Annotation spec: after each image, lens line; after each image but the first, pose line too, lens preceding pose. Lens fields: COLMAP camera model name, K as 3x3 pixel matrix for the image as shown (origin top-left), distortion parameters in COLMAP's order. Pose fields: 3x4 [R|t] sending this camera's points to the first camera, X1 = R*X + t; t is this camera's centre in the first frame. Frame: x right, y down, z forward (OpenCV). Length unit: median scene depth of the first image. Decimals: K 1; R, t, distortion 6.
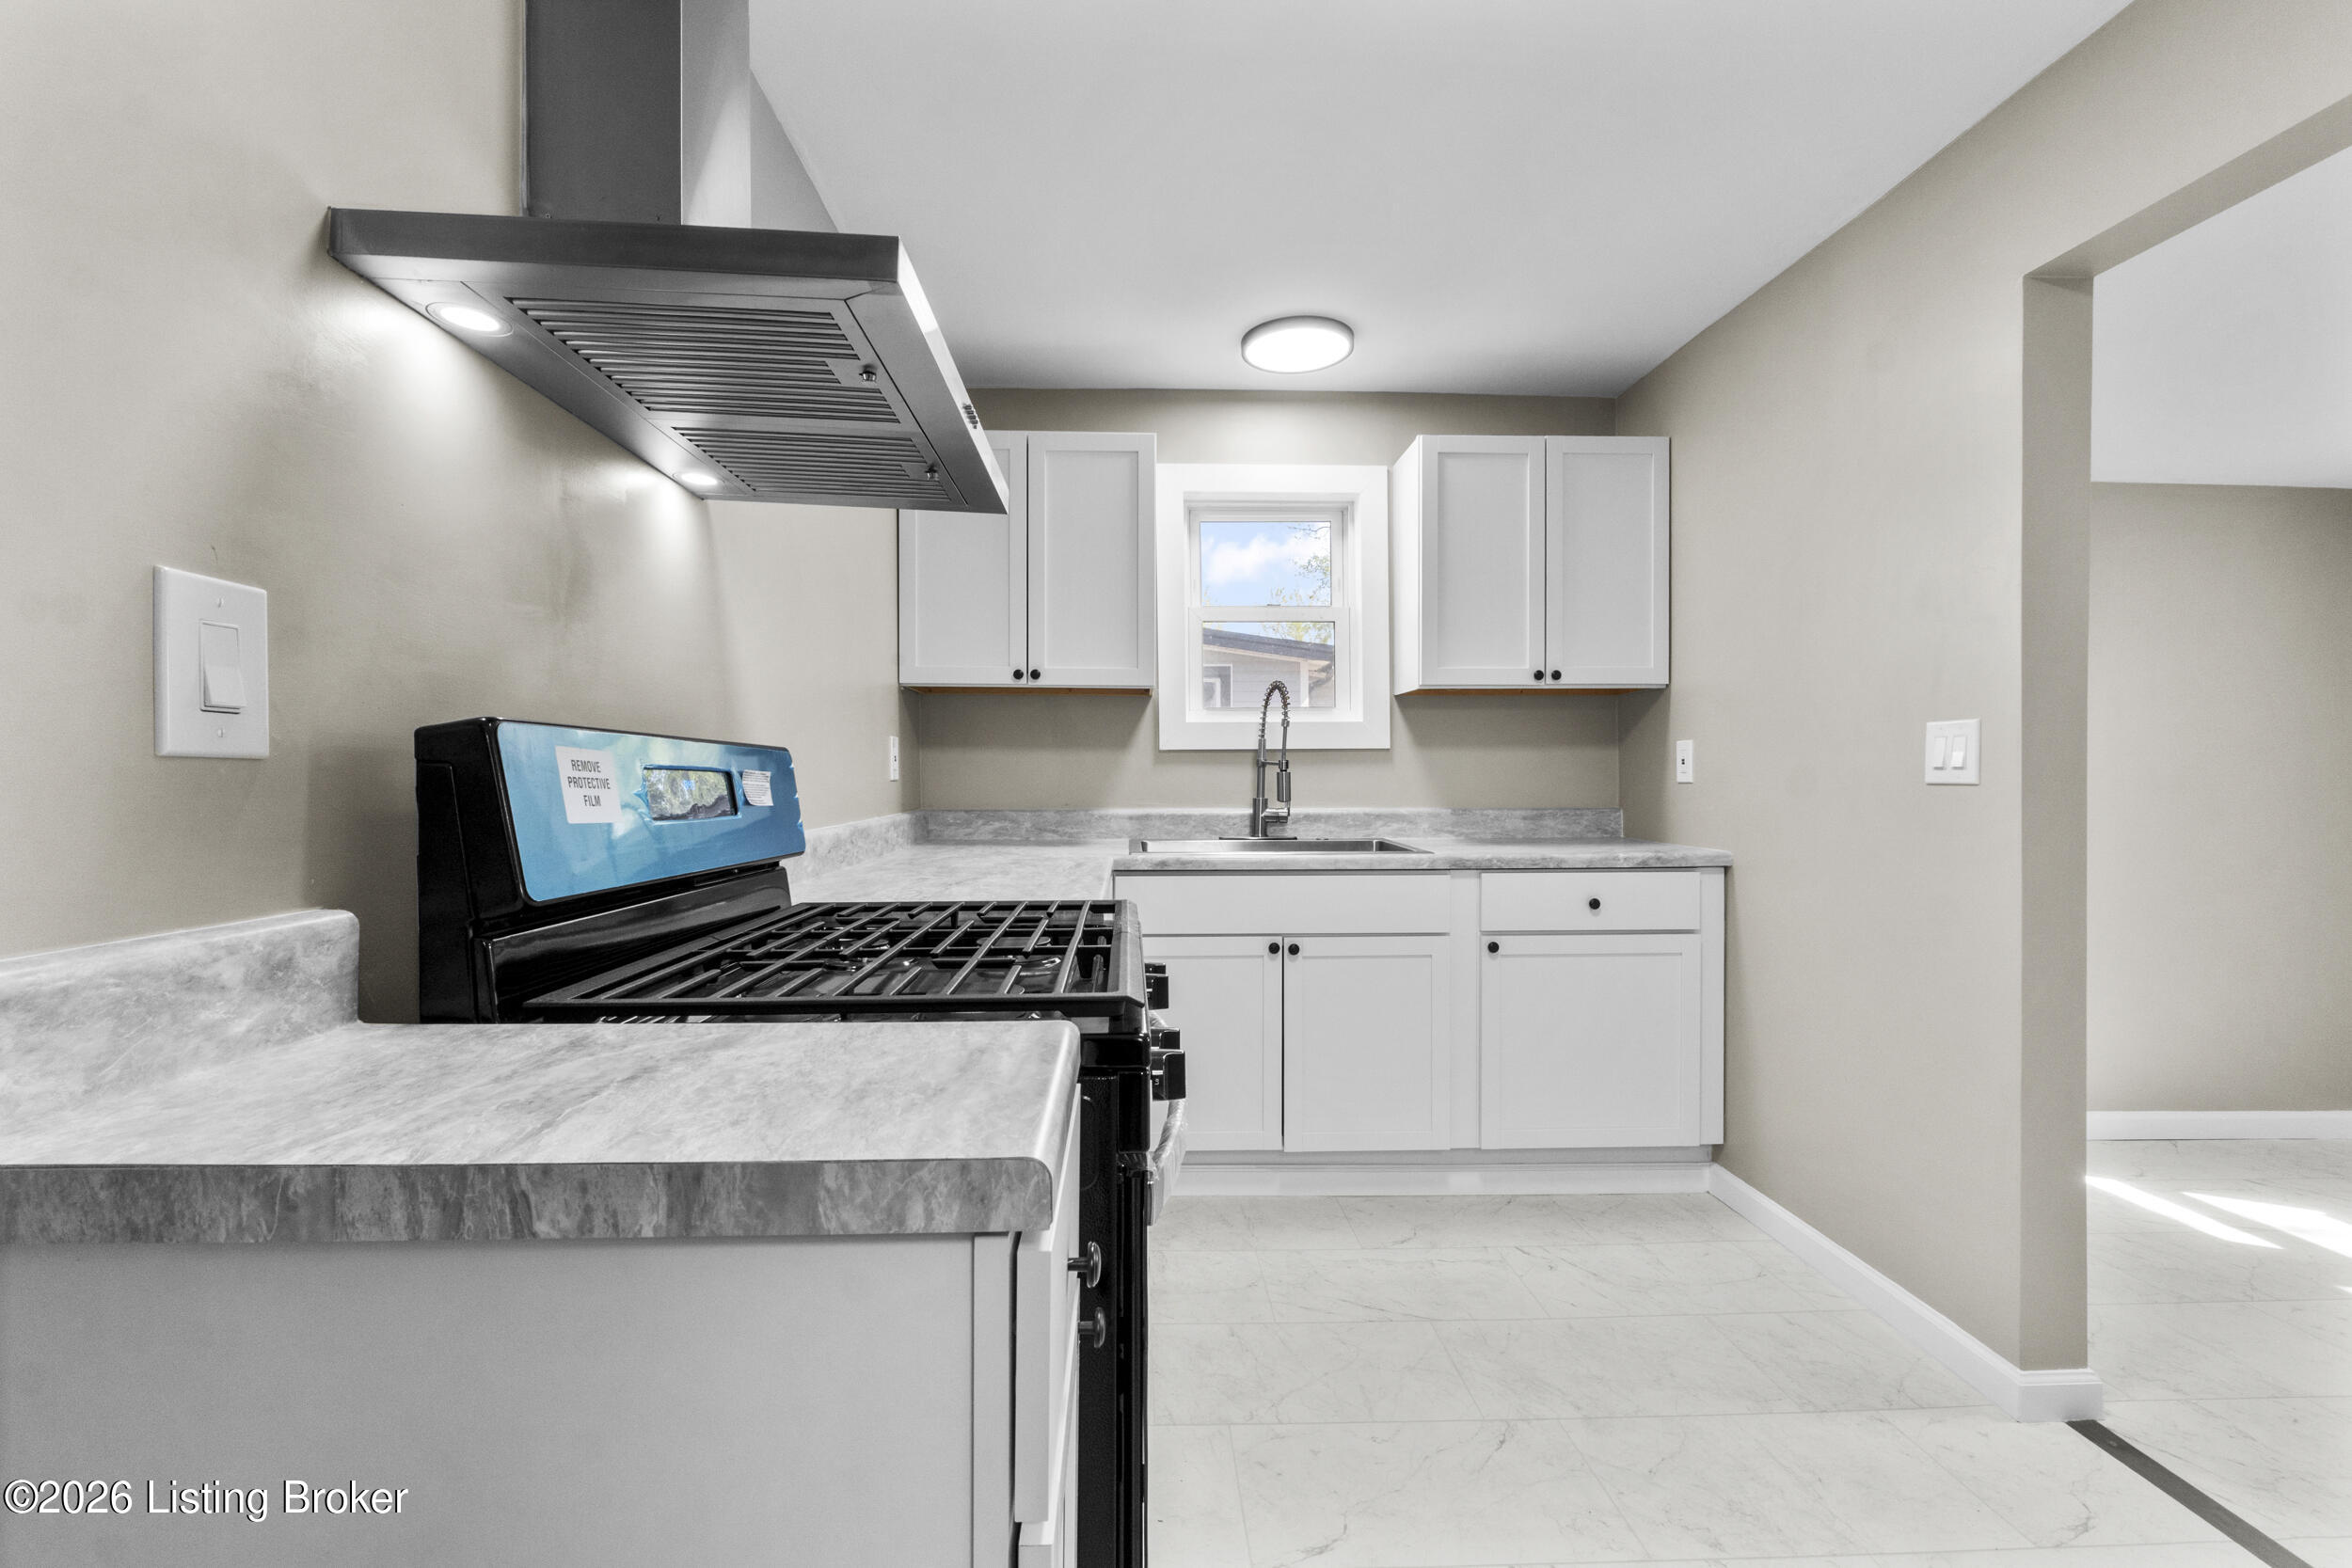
lens RADIAL K [[983.6, 0, 1155.7], [0, 983.6, 782.2], [0, 0, 1]] dist [-0.007321, -0.000360]
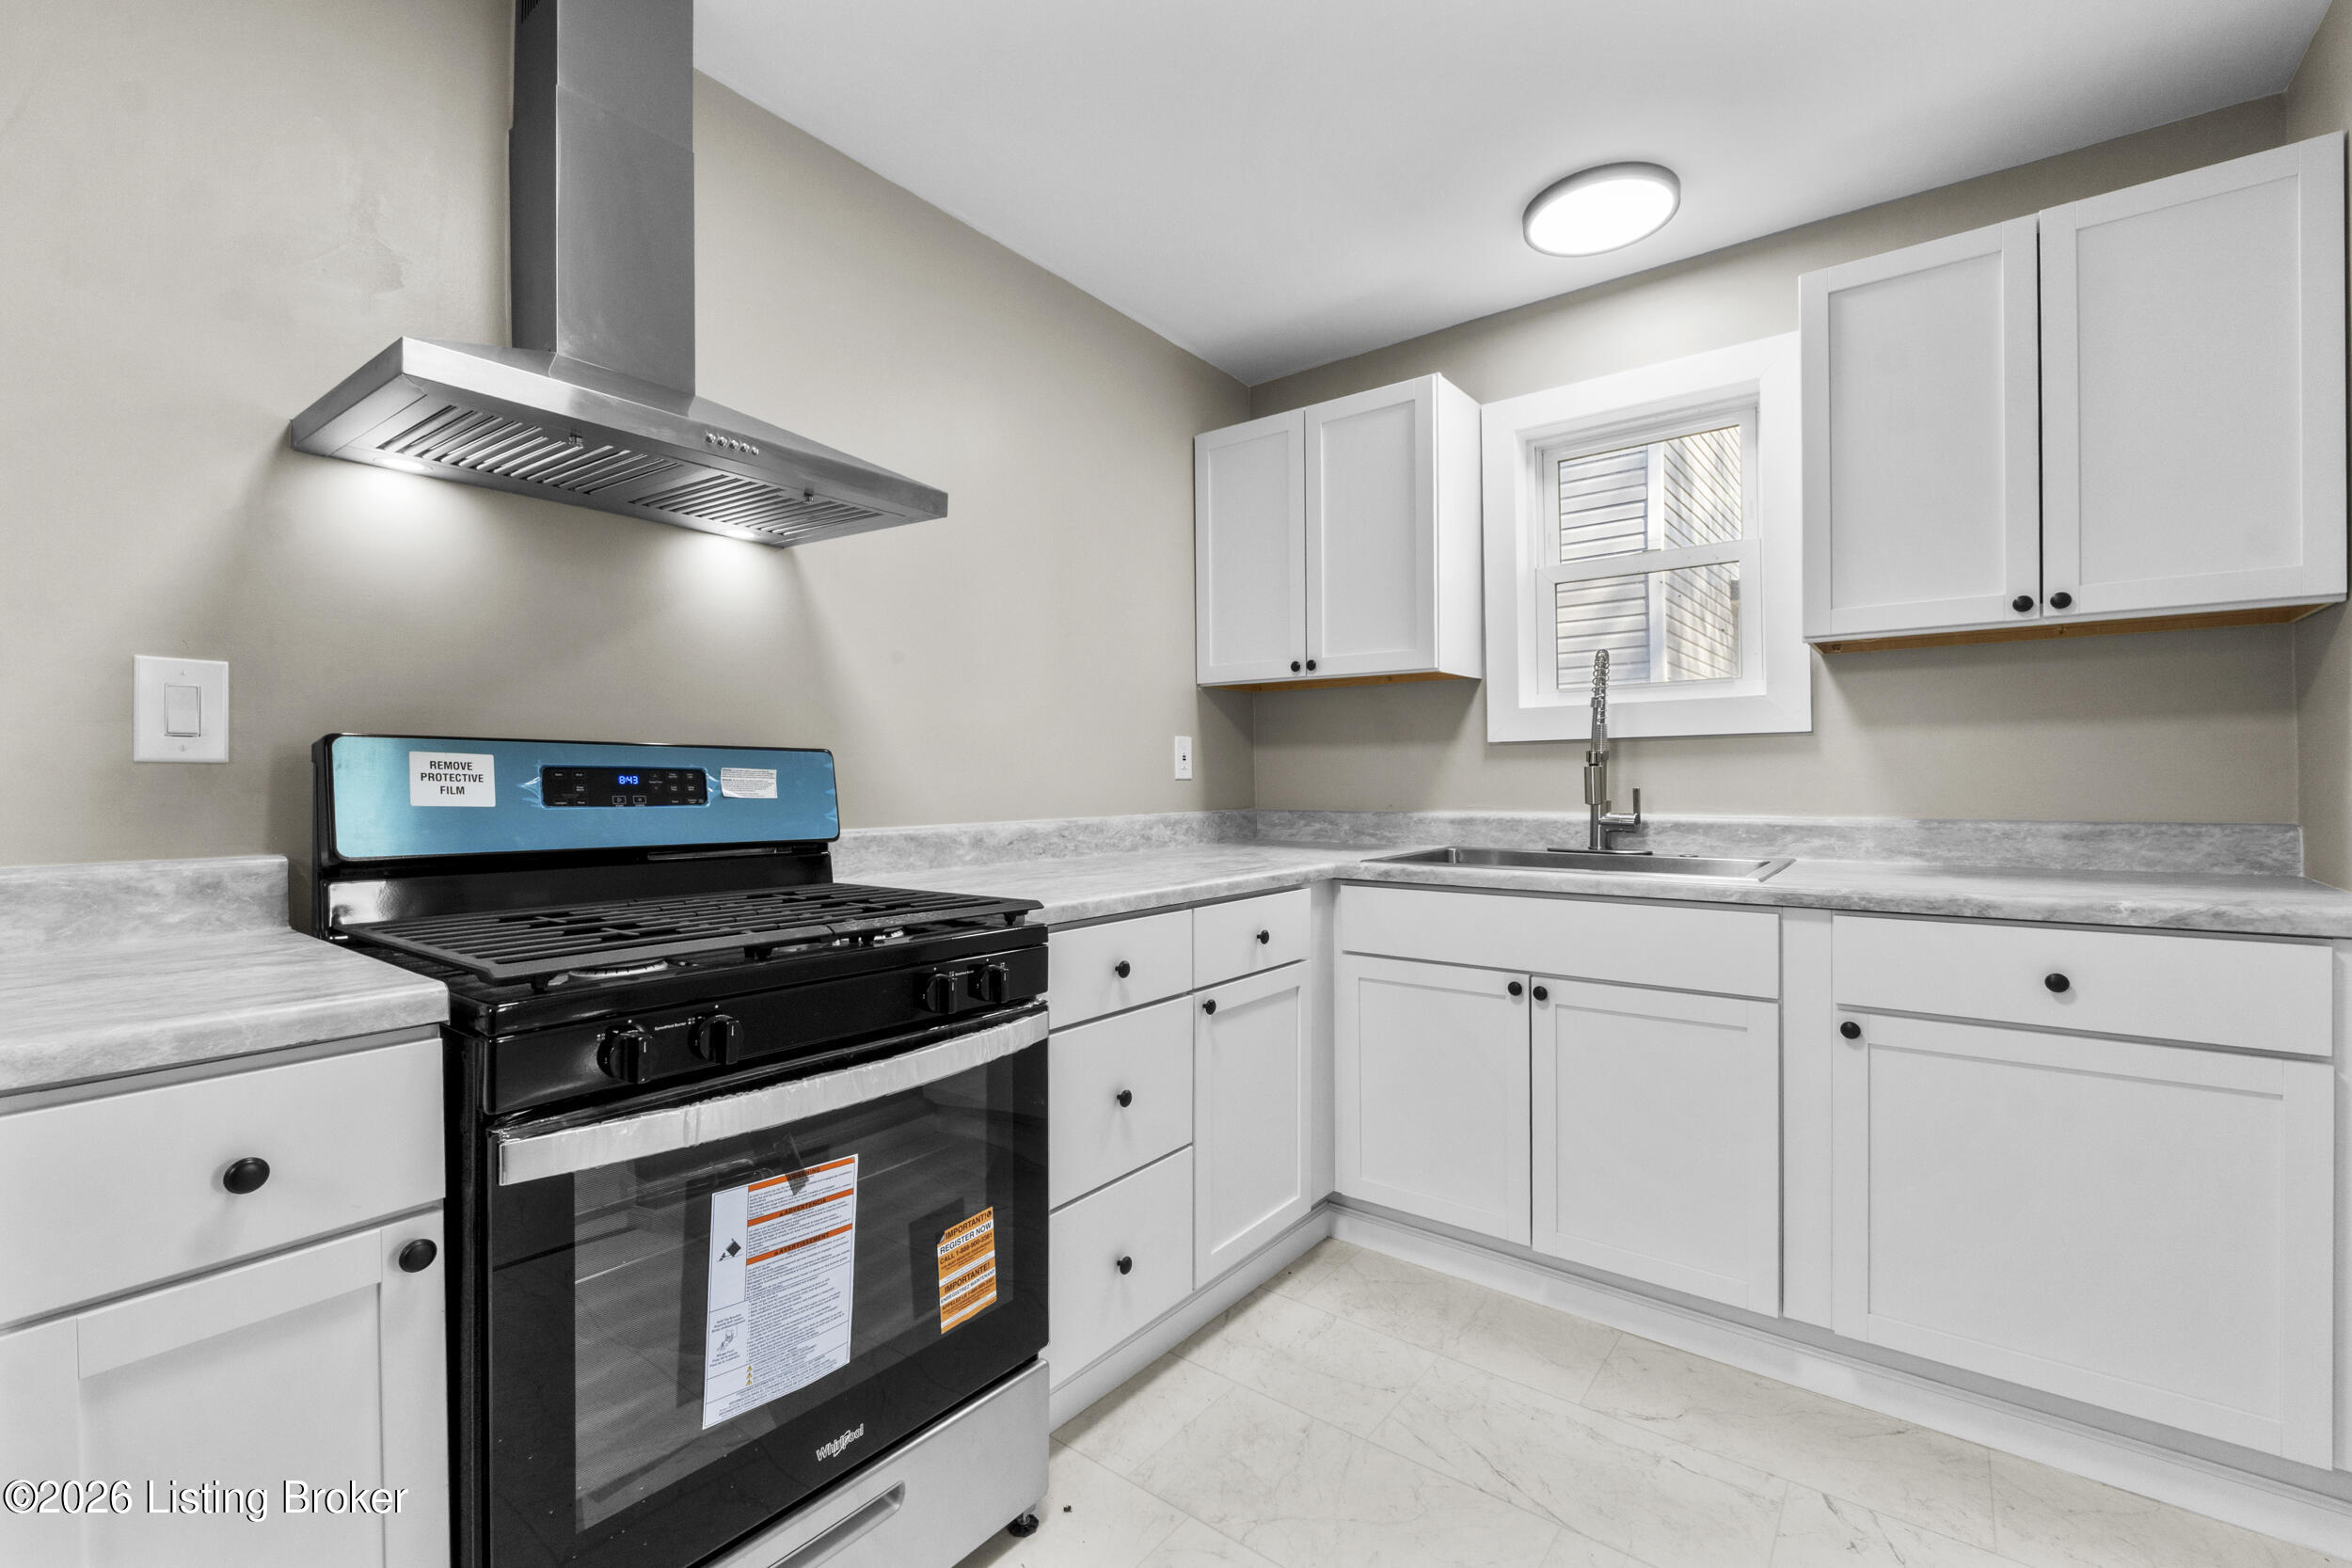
lens RADIAL K [[995.3, 0, 1168.6], [0, 995.3, 784.6], [0, 0, 1]] dist [-0.004061, -0.000675]
pose [[0.776569, -0.001048, -0.630031, 0.371066], [0.000848, 0.999999, -0.000618, 0.004135], [0.630031, -0.000055, 0.776570, 0.182659]]
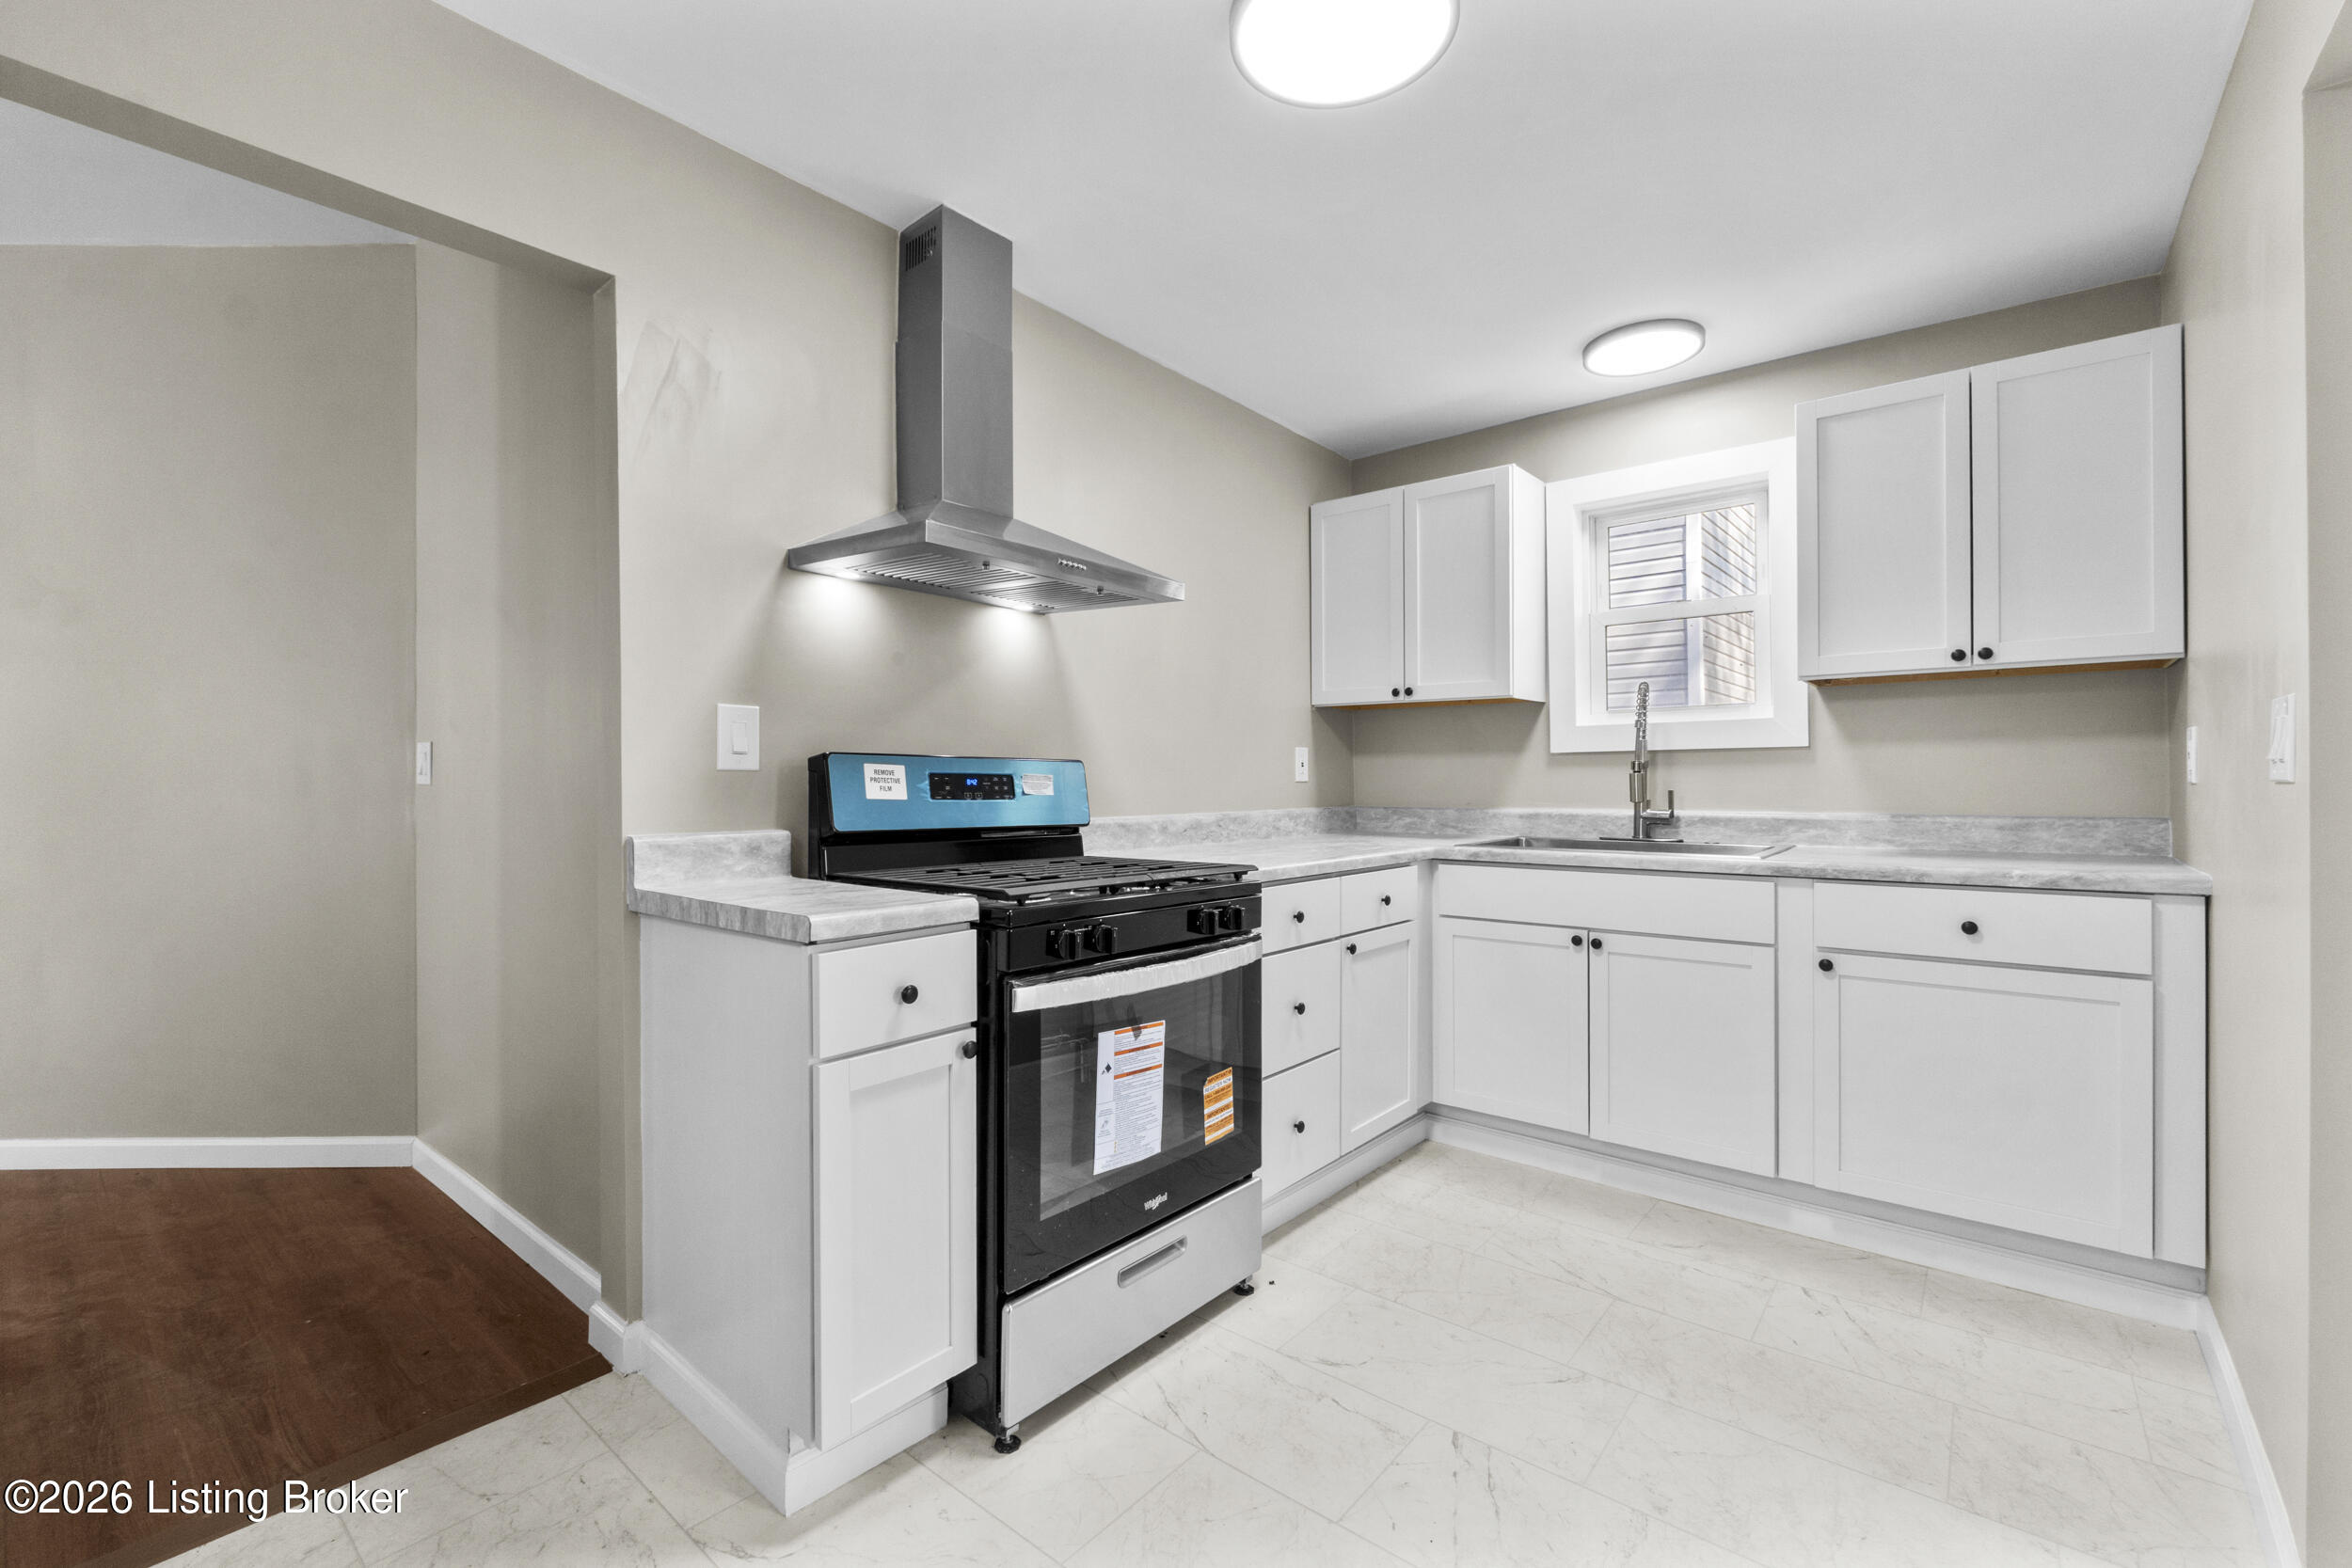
lens RADIAL K [[982.1, 0, 1174.5], [0, 982.1, 781.8], [0, 0, 1]] dist [-0.002551, -0.000336]
pose [[0.755123, -0.001061, -0.655582, 0.439570], [-0.002174, 0.999989, -0.004123, 0.003694], [0.655579, 0.004538, 0.755113, -0.069838]]
